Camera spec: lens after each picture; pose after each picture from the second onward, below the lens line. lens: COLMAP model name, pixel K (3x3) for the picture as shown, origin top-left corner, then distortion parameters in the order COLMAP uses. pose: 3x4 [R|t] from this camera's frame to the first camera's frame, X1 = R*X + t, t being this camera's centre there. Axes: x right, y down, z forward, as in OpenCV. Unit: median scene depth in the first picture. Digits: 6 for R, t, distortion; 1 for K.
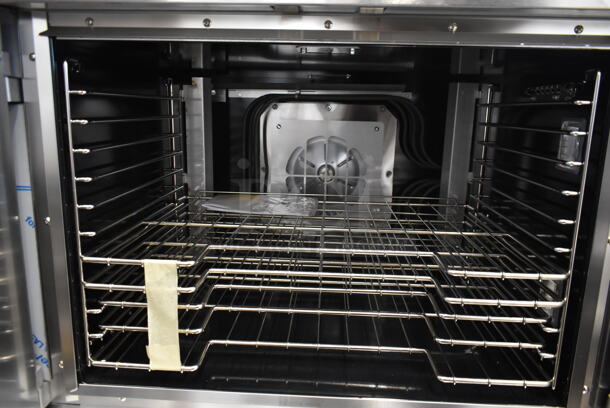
lens RADIAL K [[468.0, 0, 304.2], [0, 468.0, 207.8], [0, 0, 1]] dist [-0.027596, 0.017298]
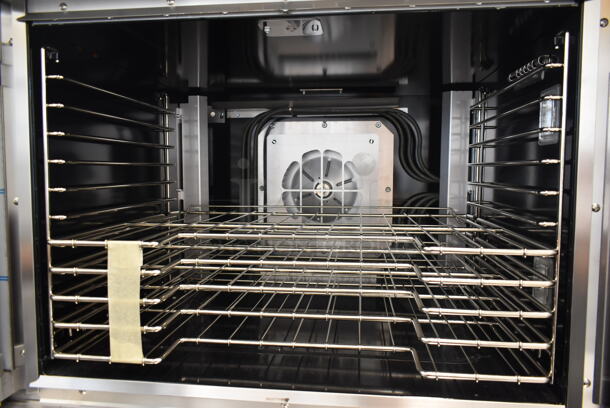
lens RADIAL K [[468.0, 0, 306.8], [0, 468.0, 205.3], [0, 0, 1]] dist [-0.027596, 0.017298]
pose [[0.996462, -0.016235, -0.082467, 0.139319], [0.003209, 0.987801, -0.155690, 0.170177], [0.083989, 0.154875, 0.984358, 0.049242]]
